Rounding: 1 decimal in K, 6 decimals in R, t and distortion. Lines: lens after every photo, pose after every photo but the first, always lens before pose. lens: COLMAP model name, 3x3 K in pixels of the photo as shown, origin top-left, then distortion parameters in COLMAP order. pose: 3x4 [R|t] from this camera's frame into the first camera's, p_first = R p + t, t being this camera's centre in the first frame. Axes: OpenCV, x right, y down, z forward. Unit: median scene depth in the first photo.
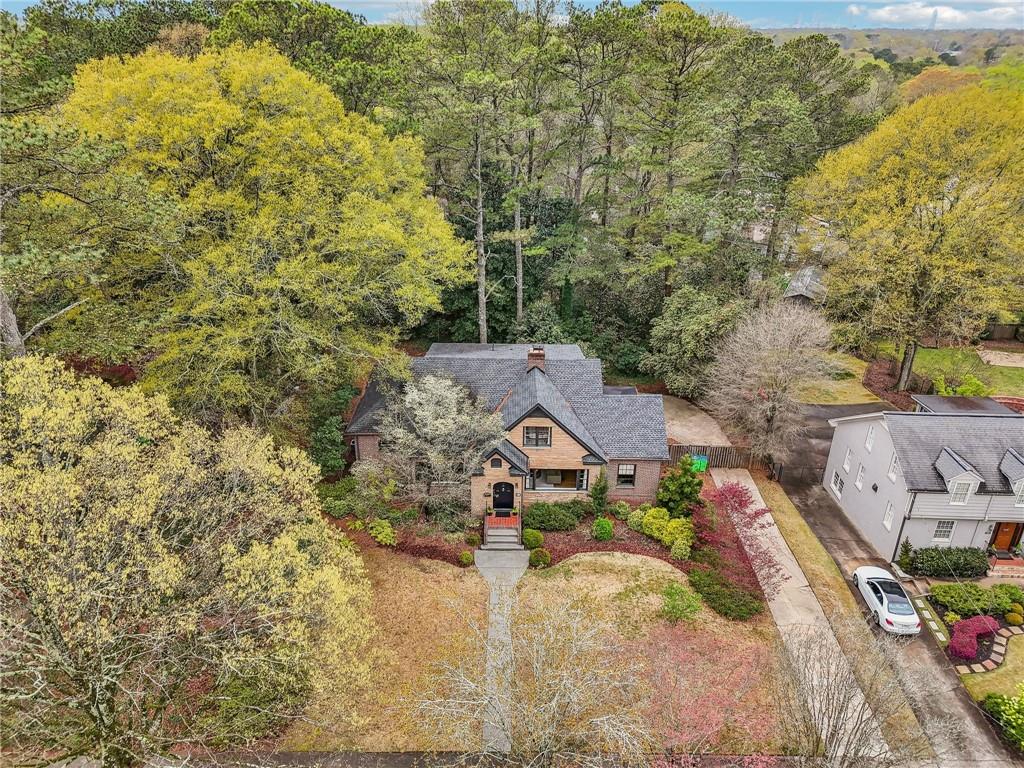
lens RADIAL K [[738.1, 0, 515.3], [0, 738.1, 381.8], [0, 0, 1]] dist [0.065465, -0.062598]
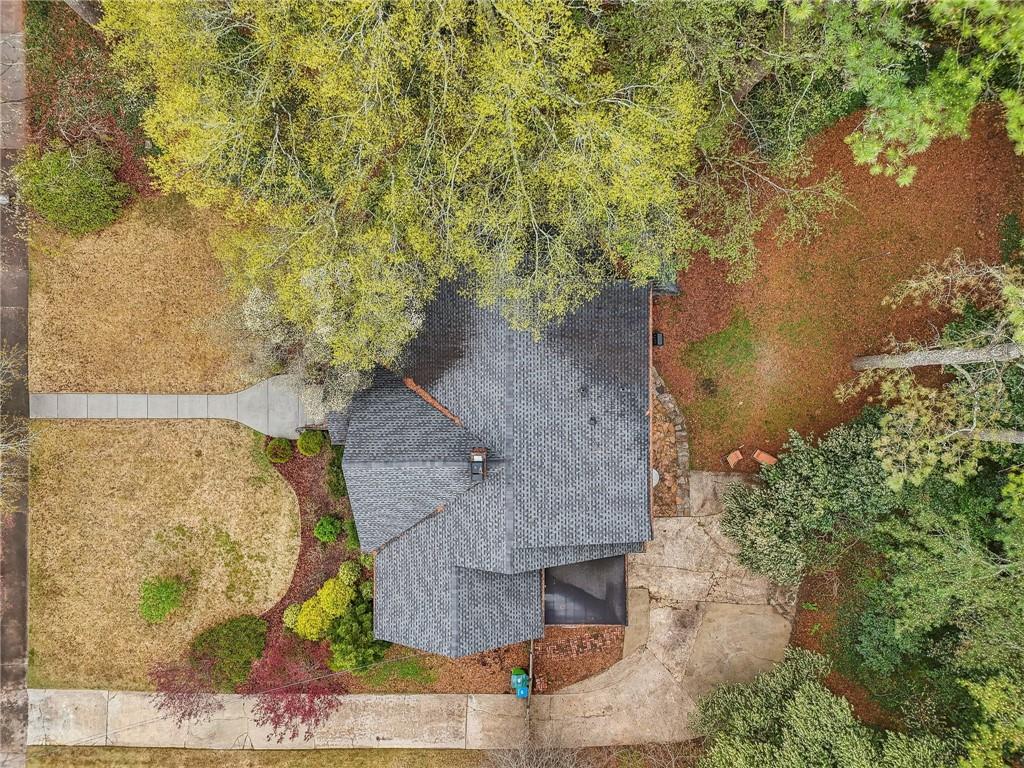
lens RADIAL K [[738.1, 0, 510.7], [0, 738.1, 382.5], [0, 0, 1]] dist [0.065465, -0.062598]
pose [[-0.001399, 0.999927, -0.011961, -0.034909], [-0.433583, 0.010172, 0.901056, -0.640017], [0.901113, 0.006447, 0.433537, 0.832927]]
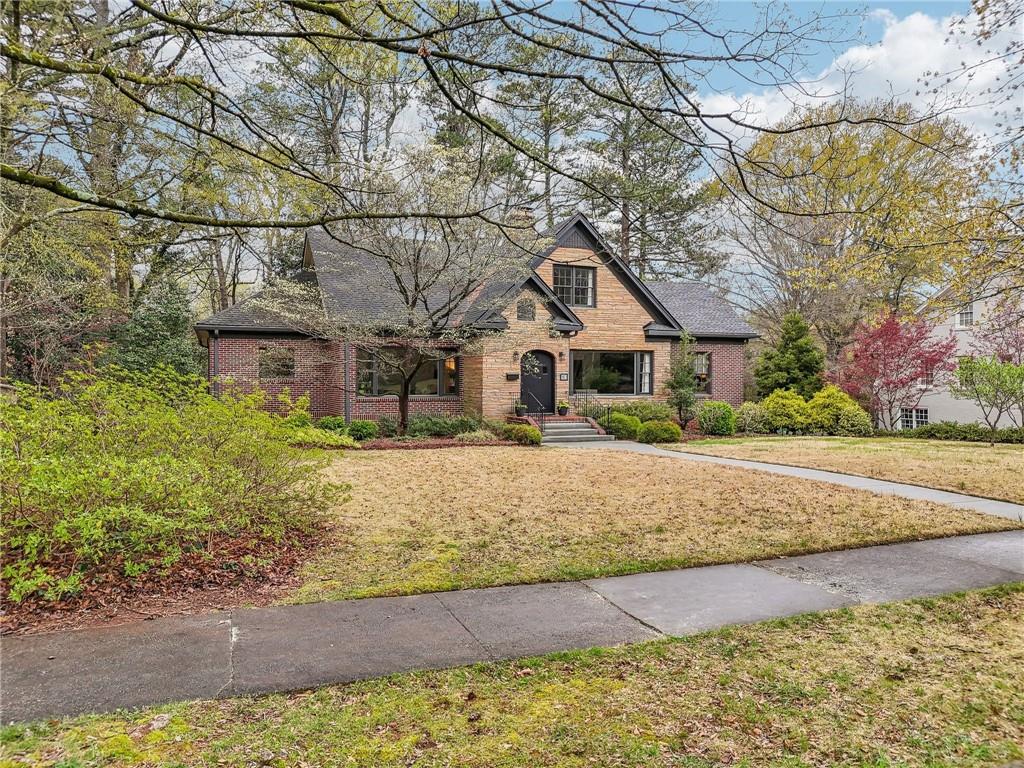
lens RADIAL K [[738.1, 0, 512.6], [0, 738.1, 385.4], [0, 0, 1]] dist [0.065465, -0.062598]
pose [[0.929179, -0.016225, 0.369274, -0.237907], [0.170200, 0.905606, -0.388472, 0.372090], [-0.328114, 0.423811, 0.844231, 0.565970]]
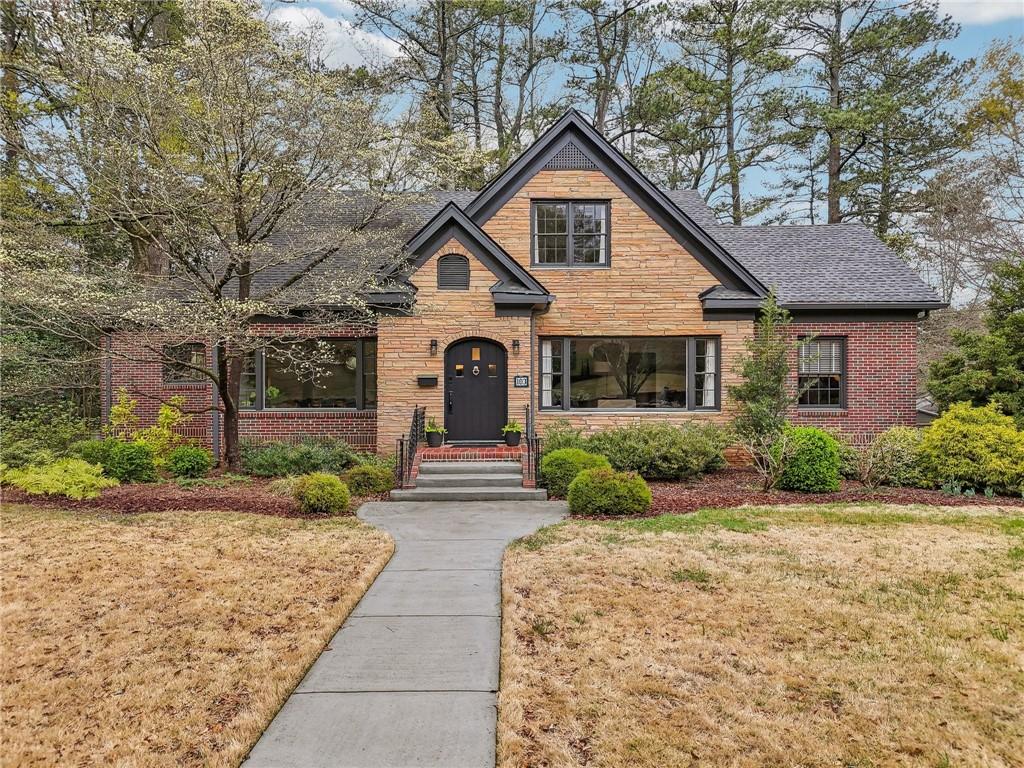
lens RADIAL K [[738.1, 0, 517.3], [0, 738.1, 382.1], [0, 0, 1]] dist [0.065465, -0.062598]
pose [[0.999785, -0.016936, 0.011956, -0.001779], [0.020403, 0.906058, -0.422661, 0.297782], [-0.003674, 0.422814, 0.906209, 0.718547]]
